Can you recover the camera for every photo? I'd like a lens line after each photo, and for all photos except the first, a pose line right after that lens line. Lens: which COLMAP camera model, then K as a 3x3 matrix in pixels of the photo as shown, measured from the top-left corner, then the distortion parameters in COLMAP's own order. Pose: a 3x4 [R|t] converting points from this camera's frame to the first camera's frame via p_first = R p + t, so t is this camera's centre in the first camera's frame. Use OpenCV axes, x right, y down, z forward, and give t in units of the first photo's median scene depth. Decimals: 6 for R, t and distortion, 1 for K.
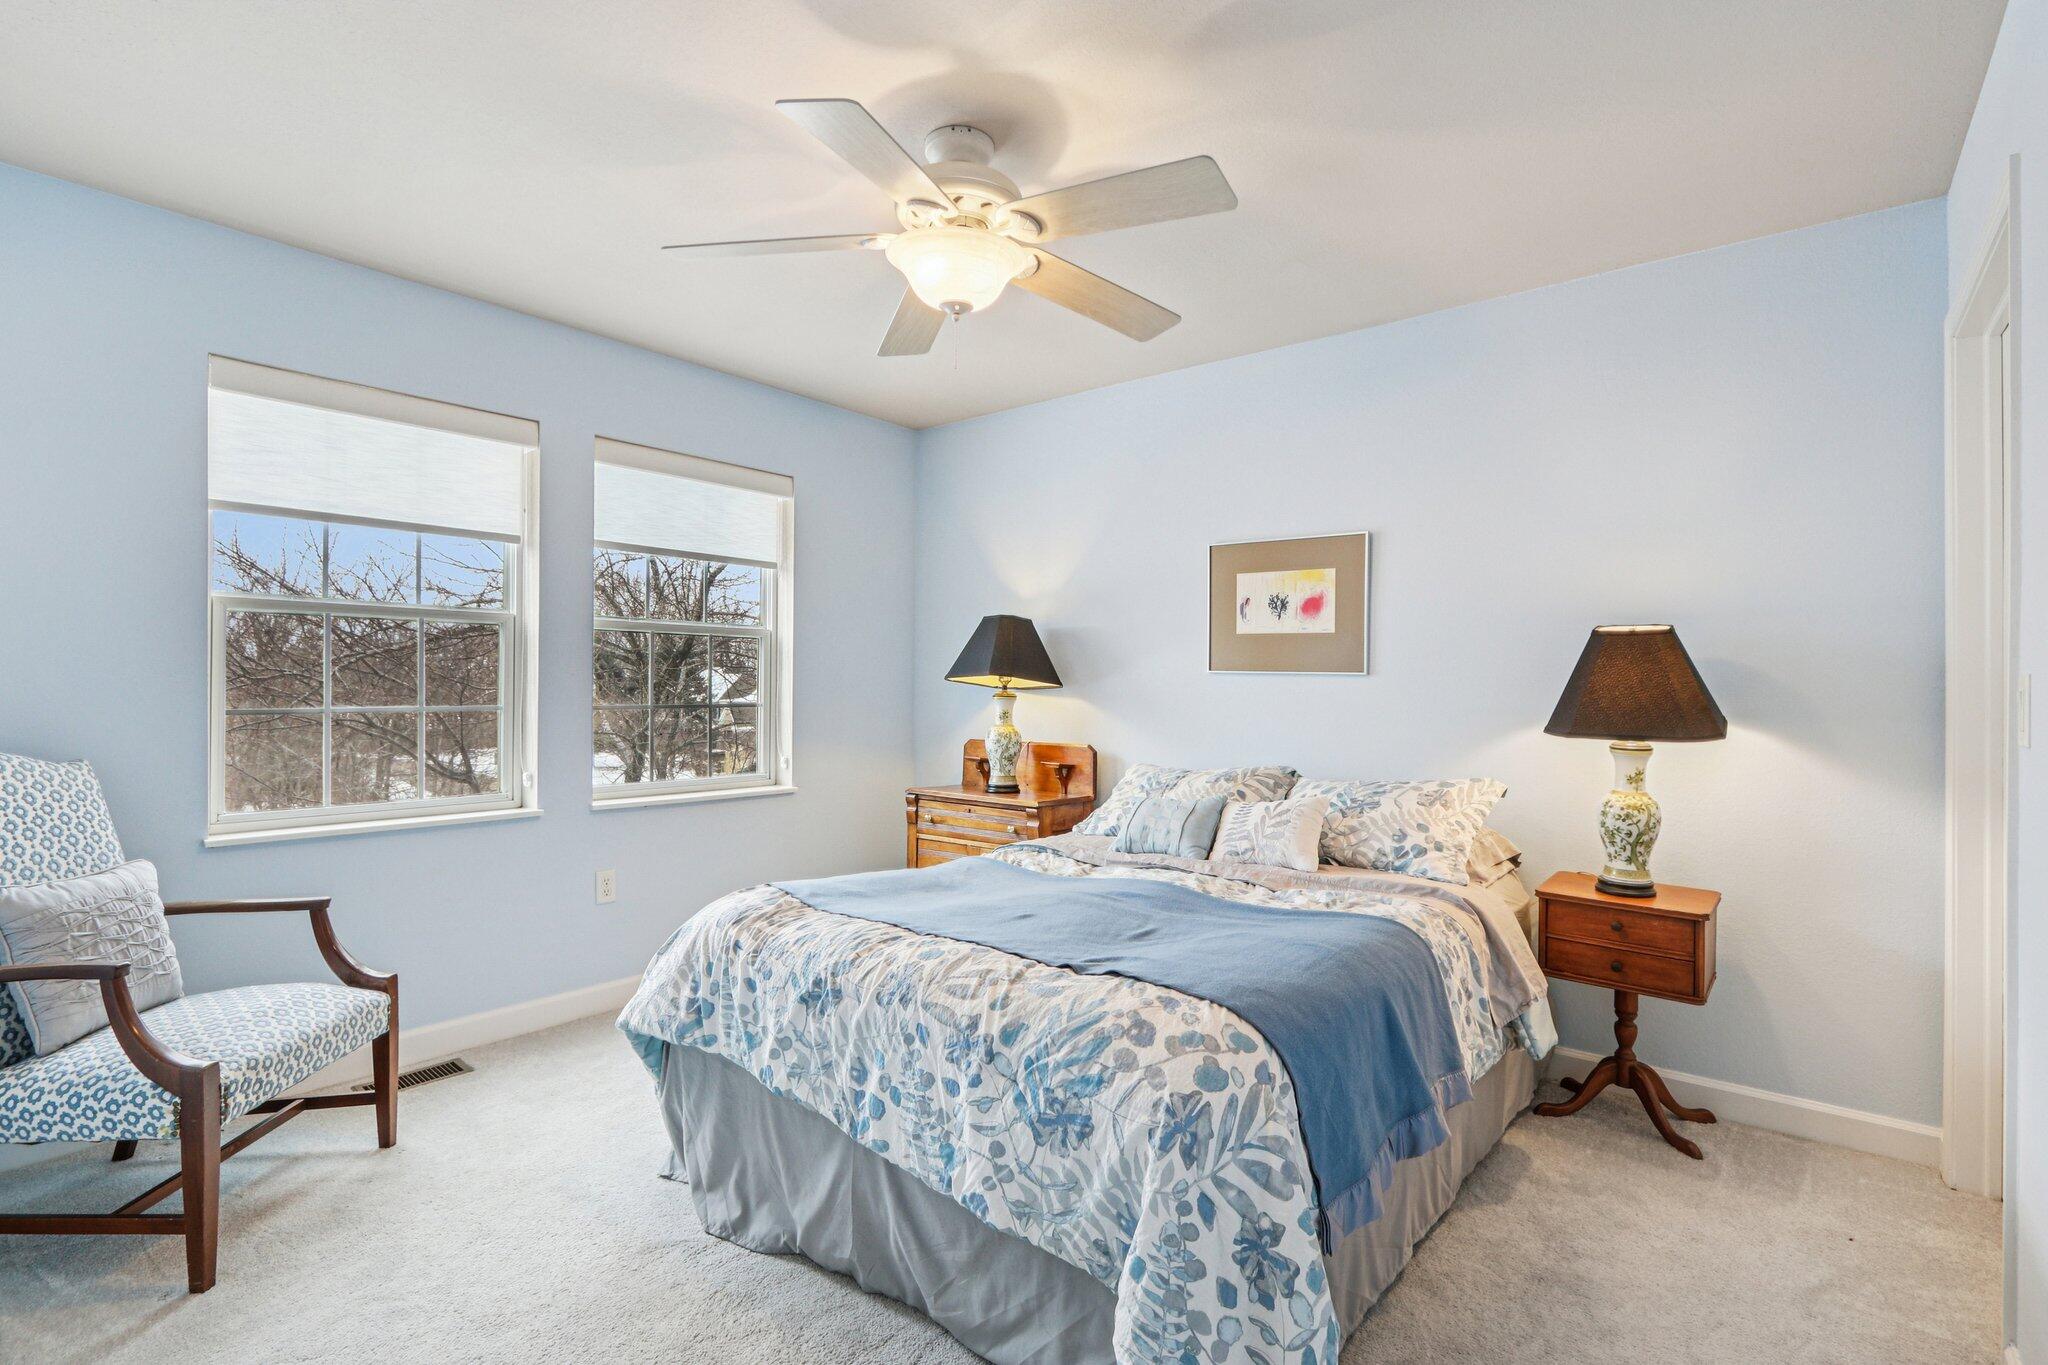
lens RADIAL K [[961.2, 0, 1024.4], [0, 961.2, 682.7], [0, 0, 1]] dist [-0.014463, -0.000295]
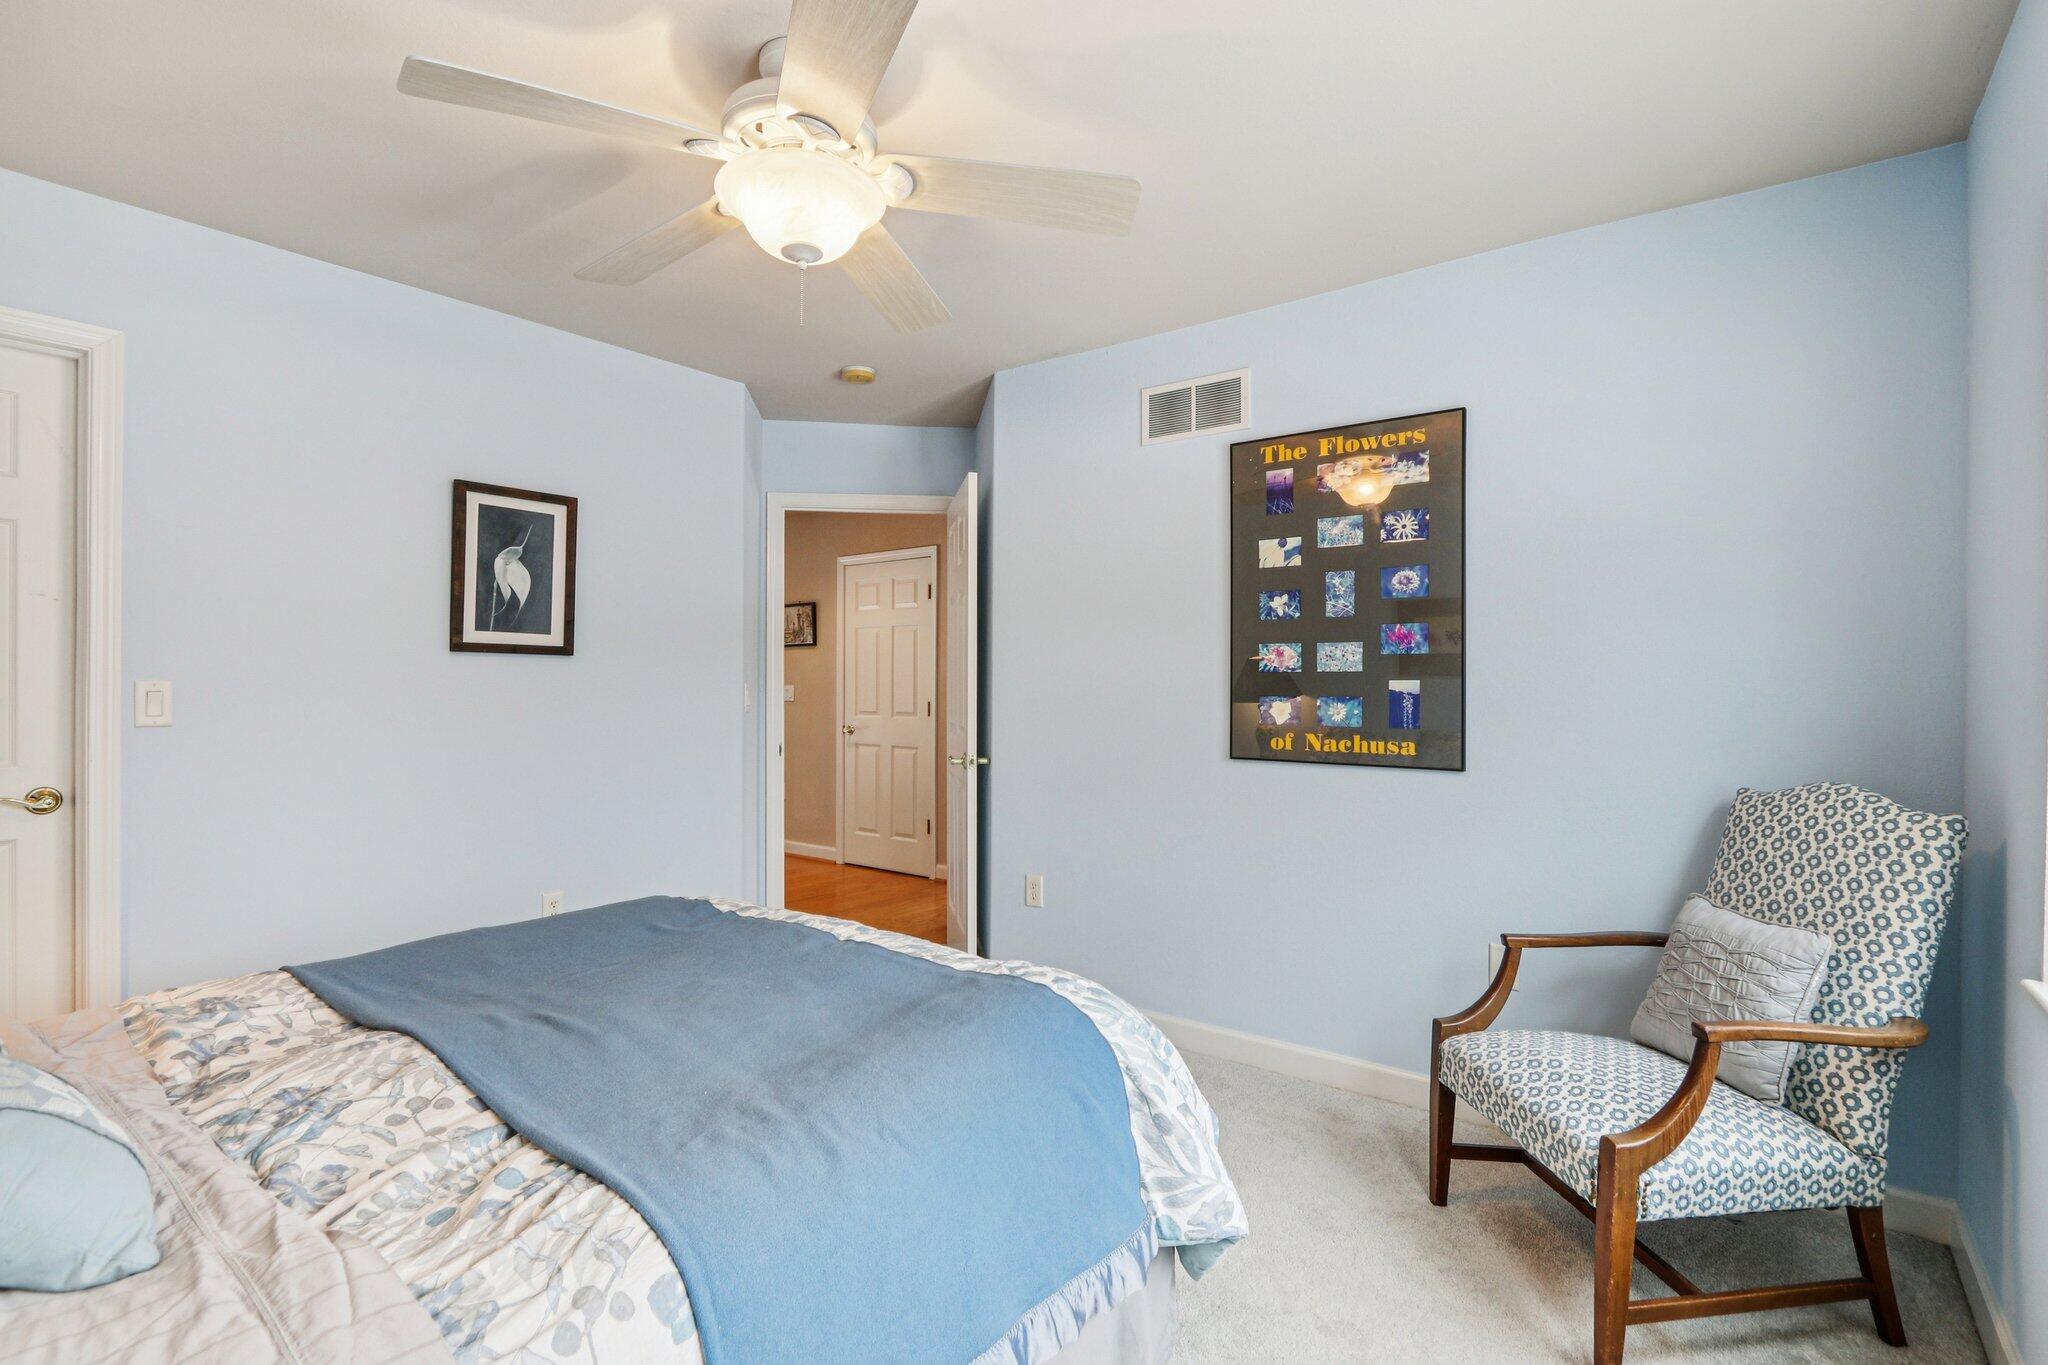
lens RADIAL K [[961.2, 0, 1024.4], [0, 961.2, 685.1], [0, 0, 1]] dist [-0.014463, -0.000295]
pose [[-0.999661, -0.004484, -0.025653, -0.255452], [-0.004384, 0.999983, -0.003945, -0.016452], [0.025670, -0.003832, -0.999663, 1.883725]]
